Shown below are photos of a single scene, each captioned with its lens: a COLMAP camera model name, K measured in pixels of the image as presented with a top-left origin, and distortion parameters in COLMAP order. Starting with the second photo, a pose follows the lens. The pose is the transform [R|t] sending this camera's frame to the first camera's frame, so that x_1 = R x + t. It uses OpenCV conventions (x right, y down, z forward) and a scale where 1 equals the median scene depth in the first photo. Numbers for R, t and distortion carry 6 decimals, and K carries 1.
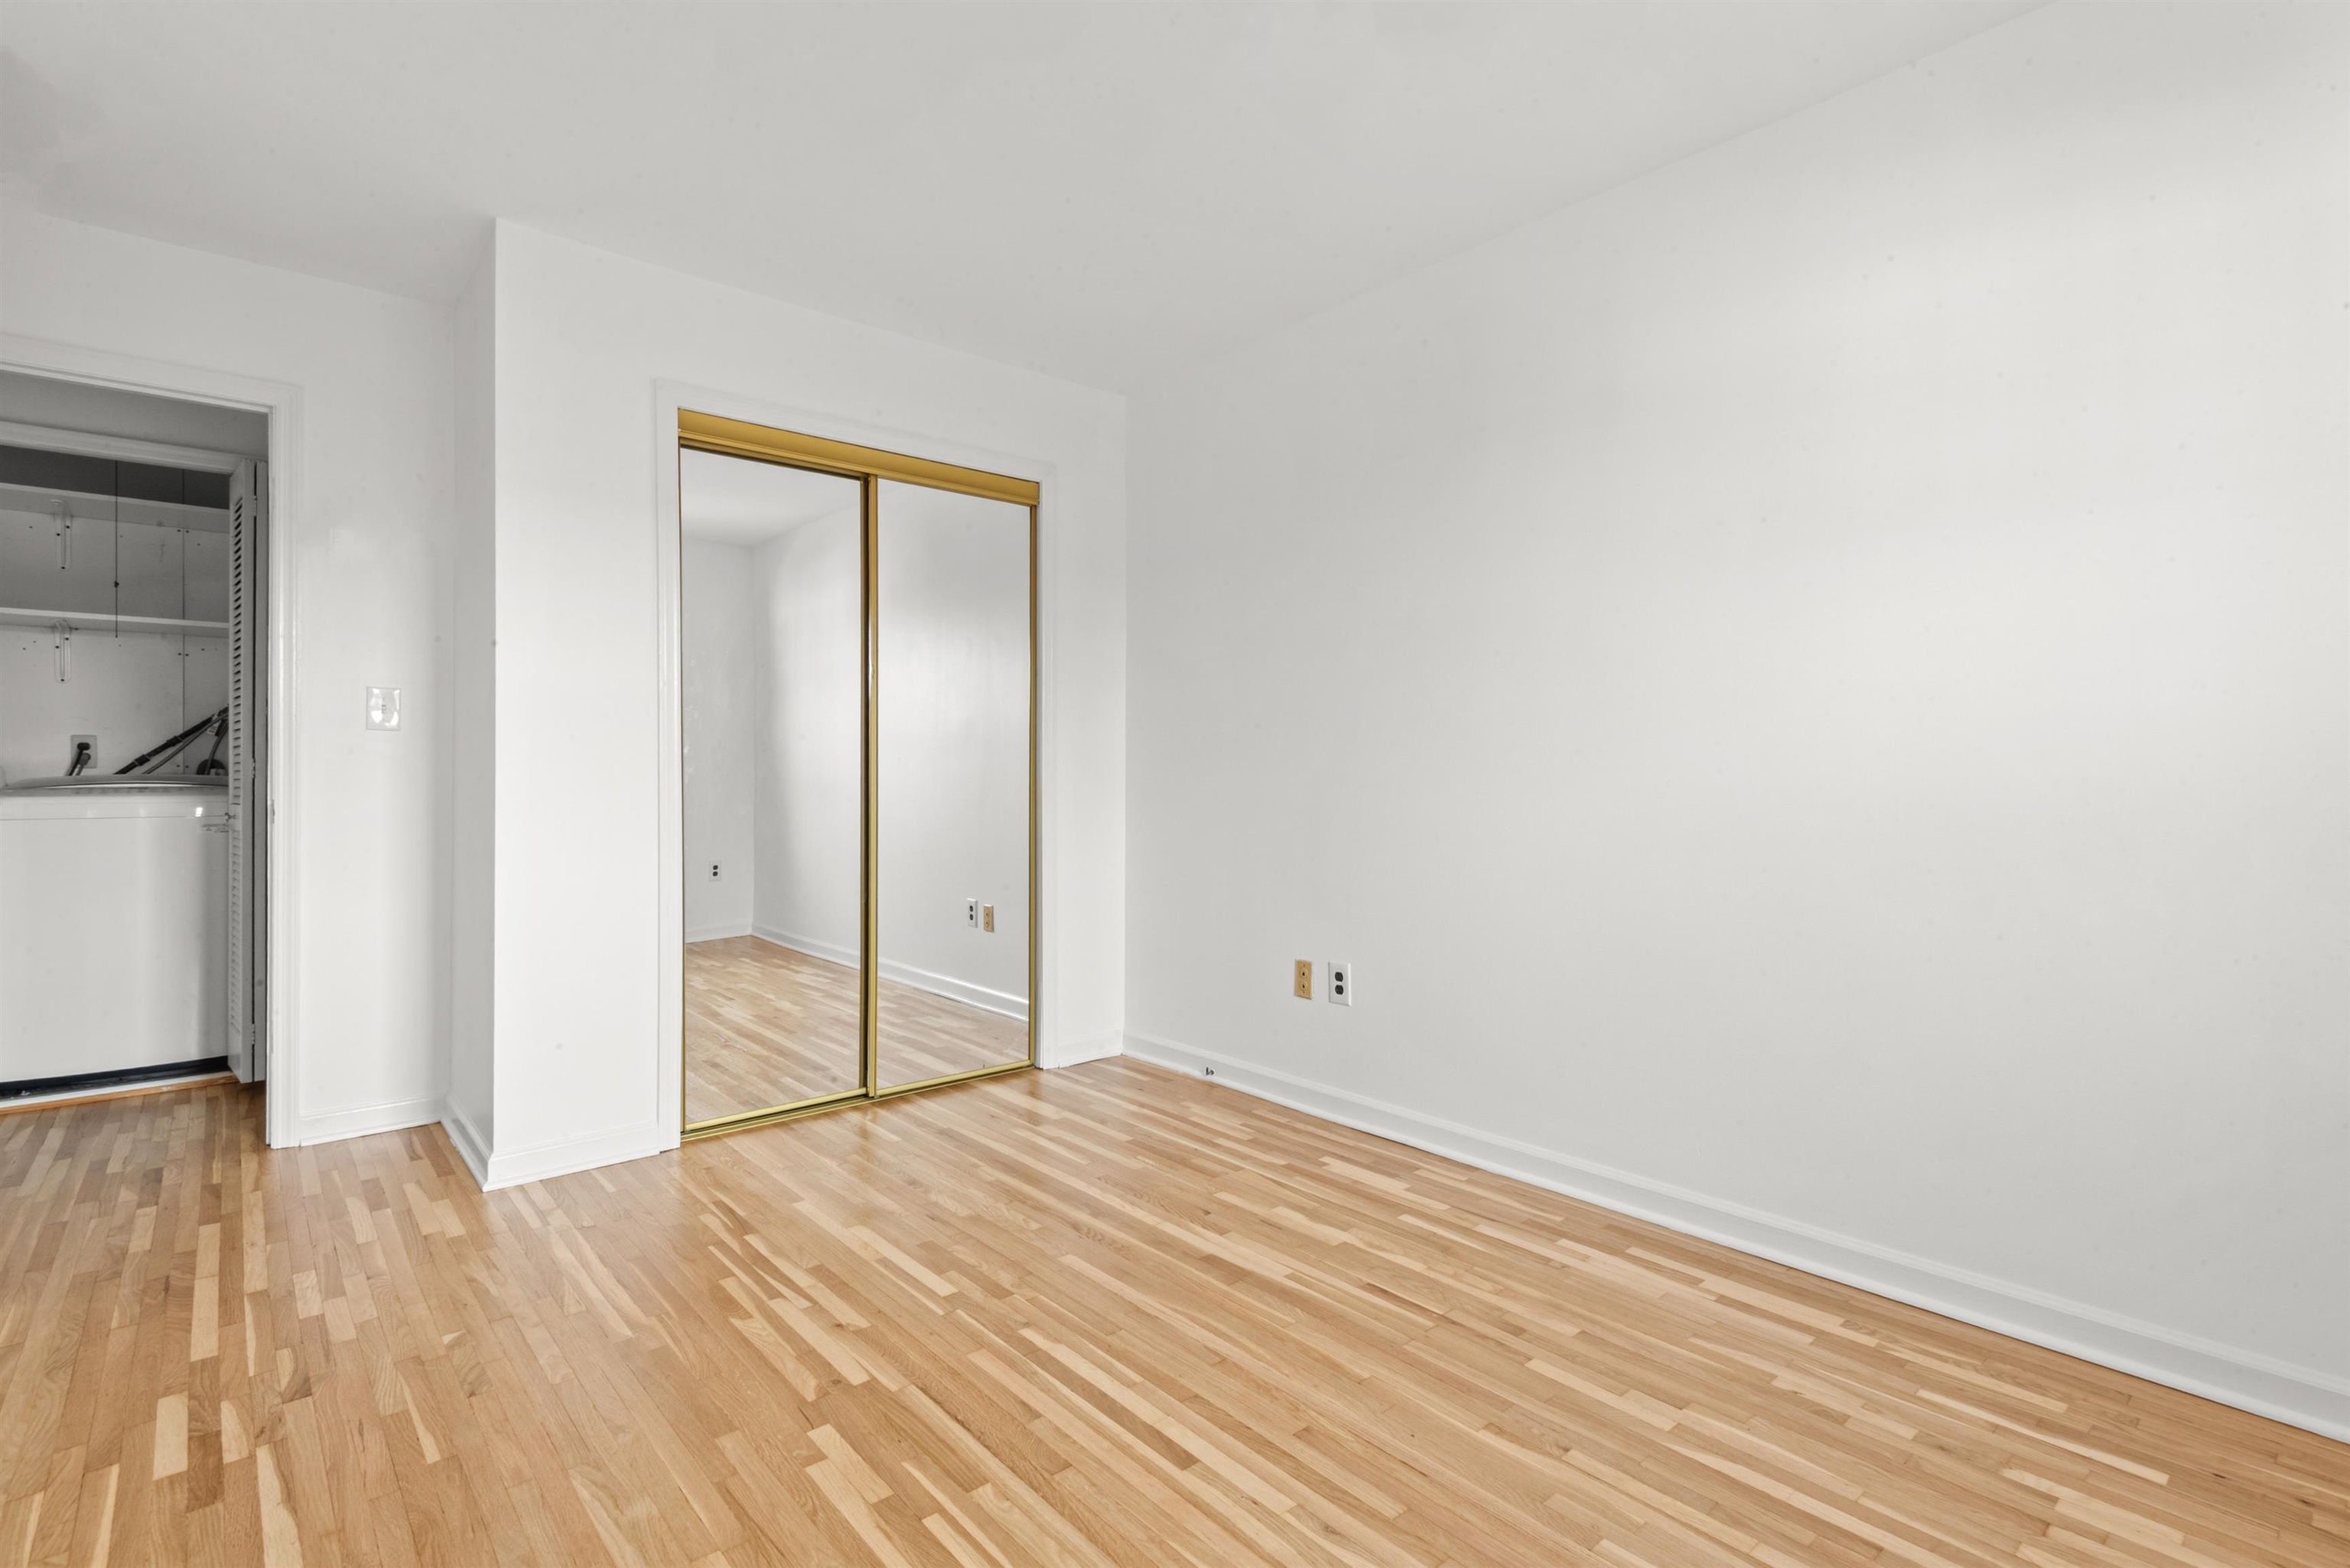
lens RADIAL K [[1087.5, 0, 1187.5], [0, 1087.5, 788.0], [0, 0, 1]] dist [0.035916, -0.016596]
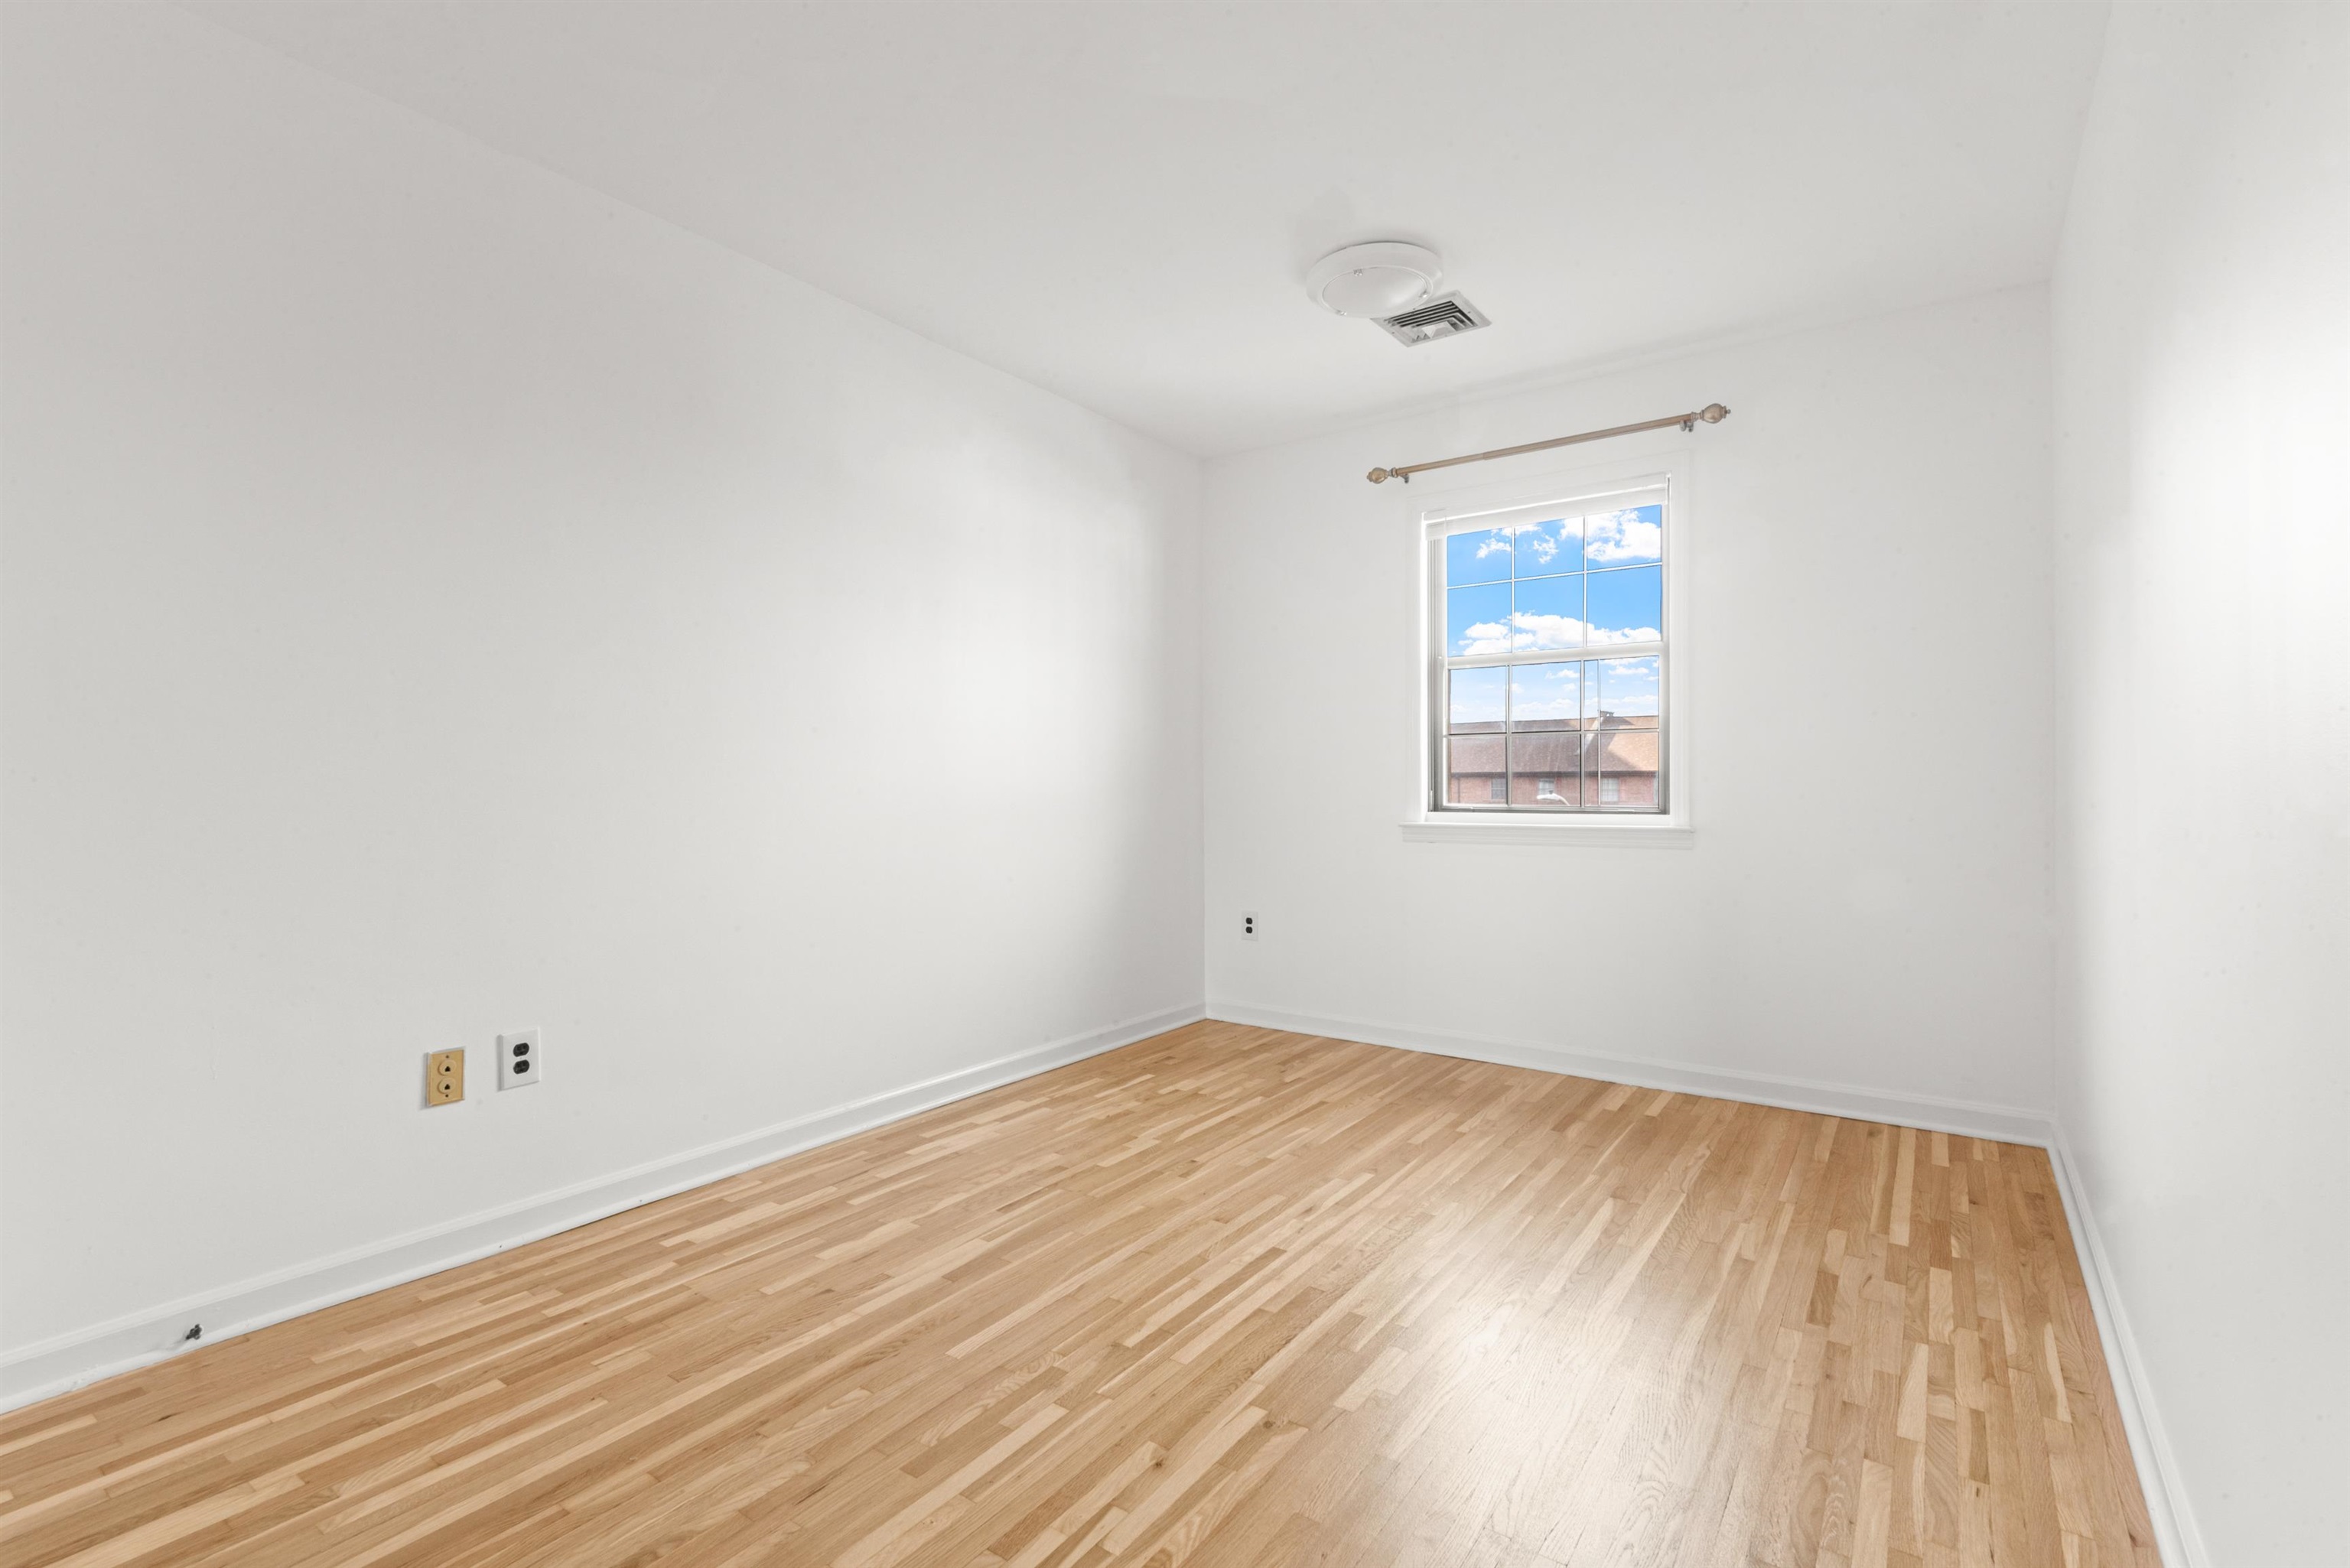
lens RADIAL K [[1065.6, 0, 1175.0], [0, 1065.6, 784.0], [0, 0, 1]] dist [0.013607, -0.014223]
pose [[-0.222007, -0.004081, 0.975036, -0.890859], [0.017126, 0.999821, 0.008084, -0.009219], [-0.974895, 0.018493, -0.221897, 0.954261]]
